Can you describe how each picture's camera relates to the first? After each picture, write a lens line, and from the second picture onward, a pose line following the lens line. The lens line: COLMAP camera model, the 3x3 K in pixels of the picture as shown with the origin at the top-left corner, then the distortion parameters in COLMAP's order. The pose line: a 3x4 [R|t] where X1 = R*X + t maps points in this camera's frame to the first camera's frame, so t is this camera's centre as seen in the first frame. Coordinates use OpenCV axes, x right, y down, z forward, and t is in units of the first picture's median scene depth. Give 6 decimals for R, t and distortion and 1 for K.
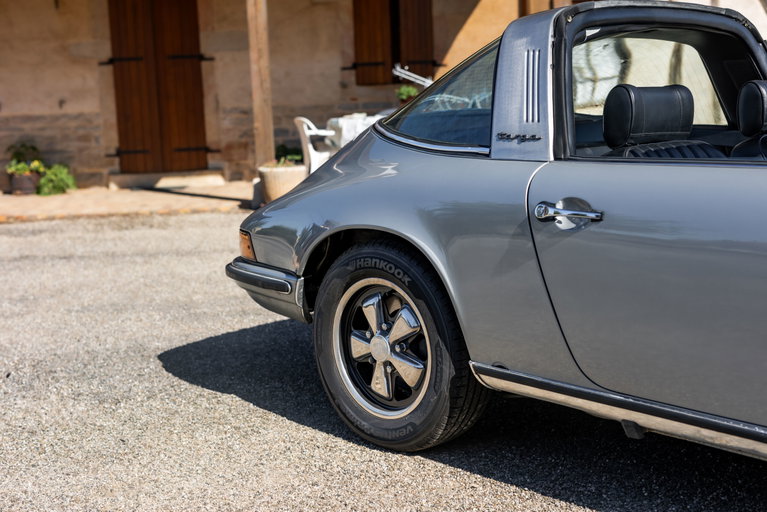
lens RADIAL K [[1080.2, 0, 384.7], [0, 1080.2, 256.4], [0, 0, 1]] dist [-0.007926, 0.006129]
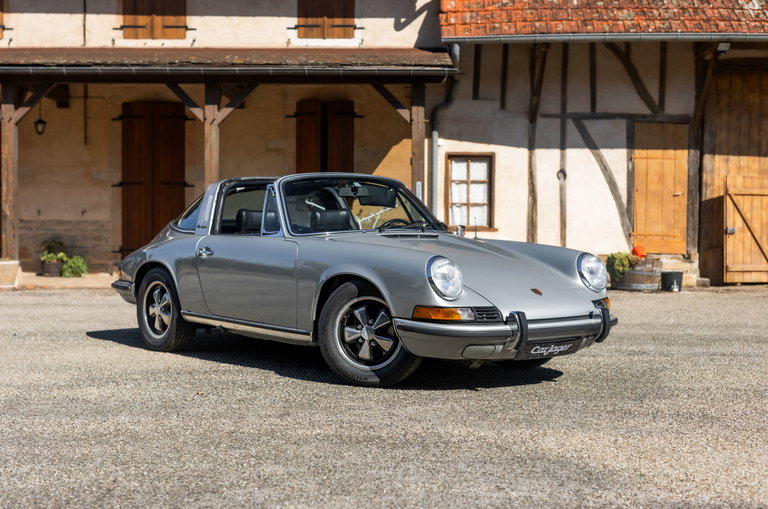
lens RADIAL K [[1096.5, 0, 380.9], [0, 1096.5, 258.5], [0, 0, 1]] dist [-0.015687, 0.018729]
pose [[0.997501, 0.047344, -0.052449, 0.160980], [-0.053073, 0.992078, -0.113859, 0.057653], [0.046643, 0.116358, 0.992112, -0.377827]]
